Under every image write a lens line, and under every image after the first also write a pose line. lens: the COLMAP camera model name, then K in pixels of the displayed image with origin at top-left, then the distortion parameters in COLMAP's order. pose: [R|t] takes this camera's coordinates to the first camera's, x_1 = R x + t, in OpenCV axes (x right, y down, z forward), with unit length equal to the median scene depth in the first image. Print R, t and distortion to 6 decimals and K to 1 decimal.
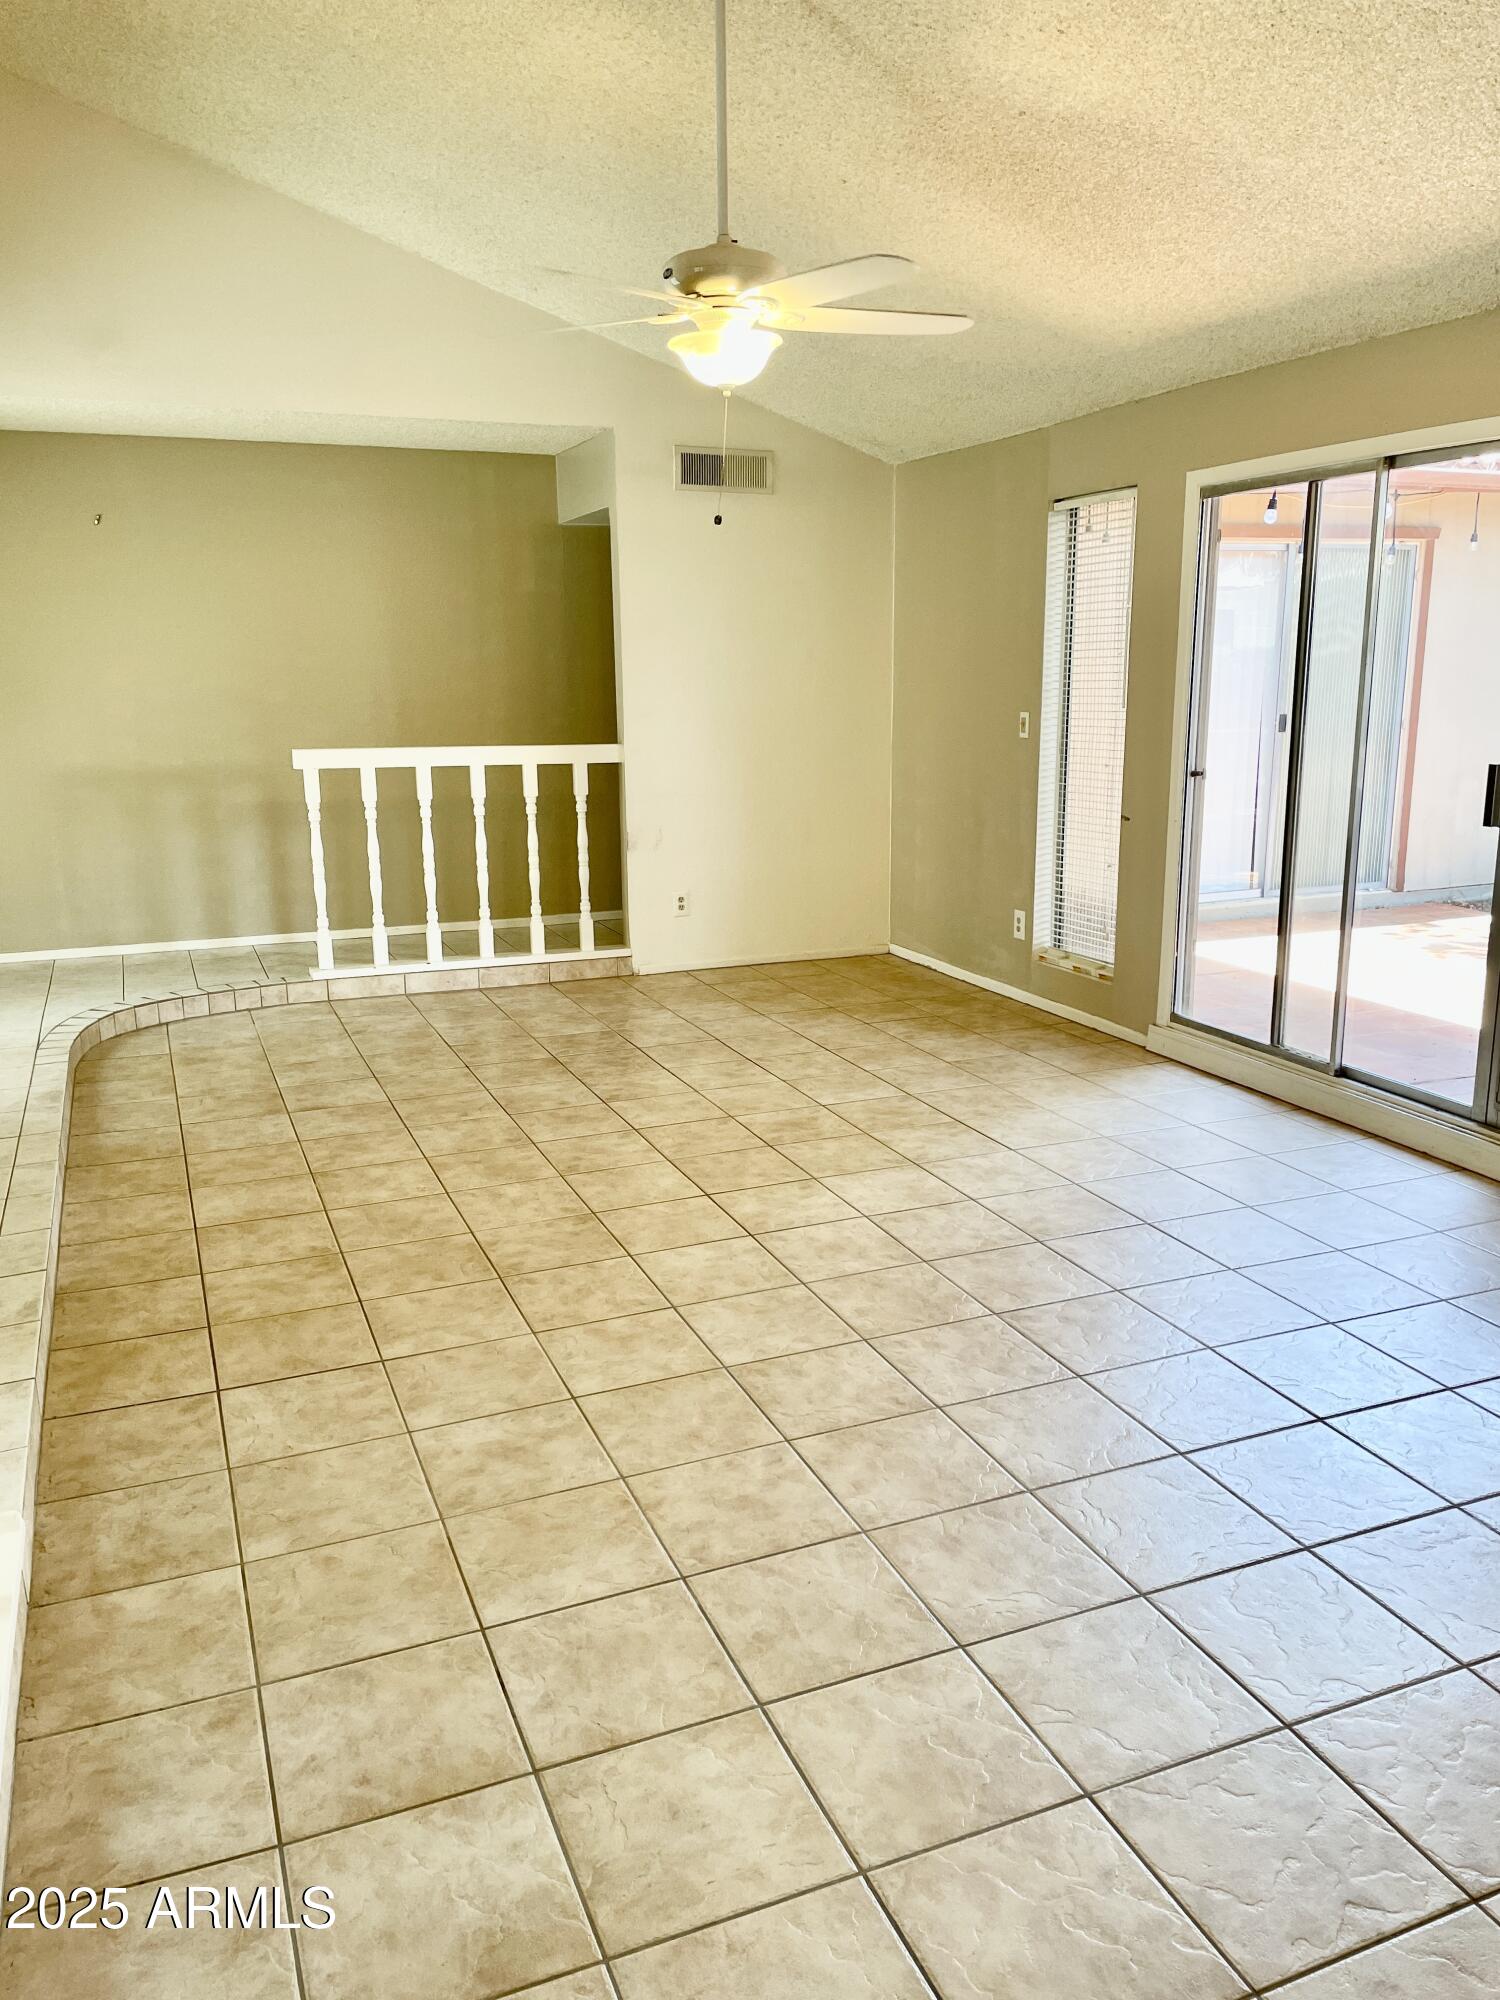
lens RADIAL K [[1505.4, 0, 759.3], [0, 1505.4, 1005.4], [0, 0, 1]] dist [0.092552, -0.114722]
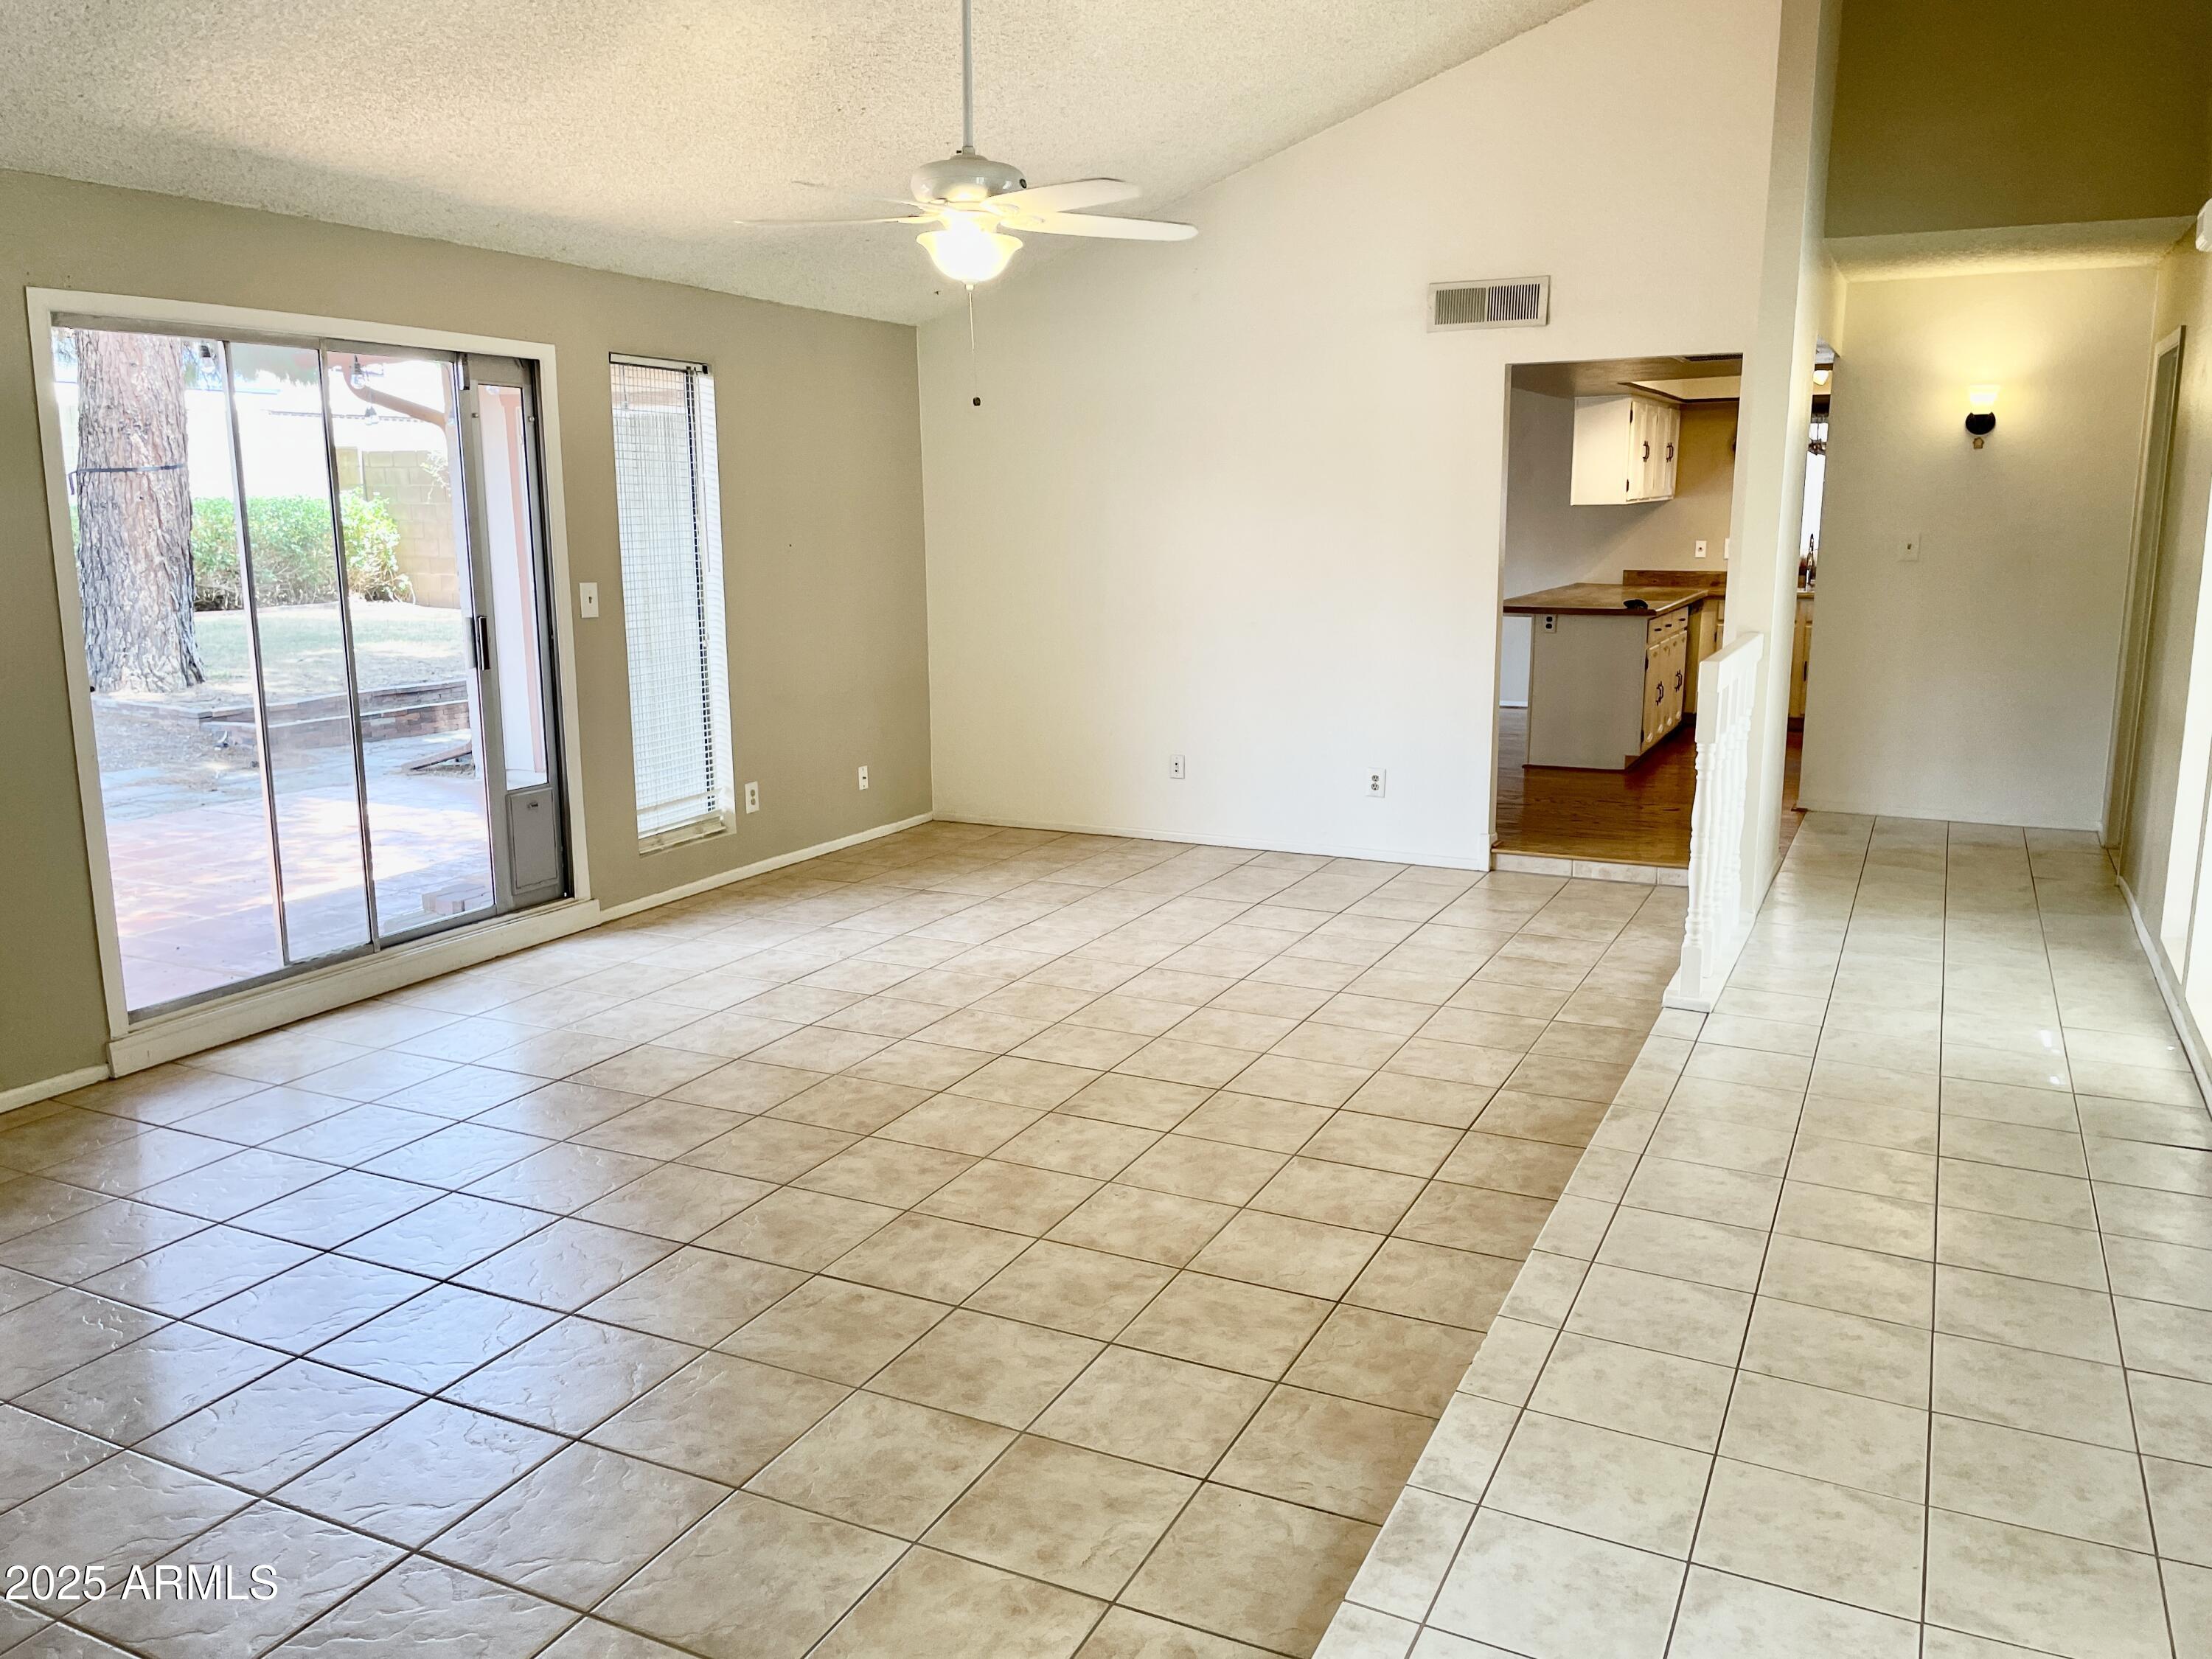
lens RADIAL K [[1664.9, 0, 1123.9], [0, 1664.9, 808.9], [0, 0, 1]] dist [0.092552, -0.114722]
pose [[-0.665796, -0.122814, 0.735957, -0.774170], [0.178388, 0.931554, 0.316837, -0.315002], [-0.724496, 0.342234, -0.598316, 1.337366]]
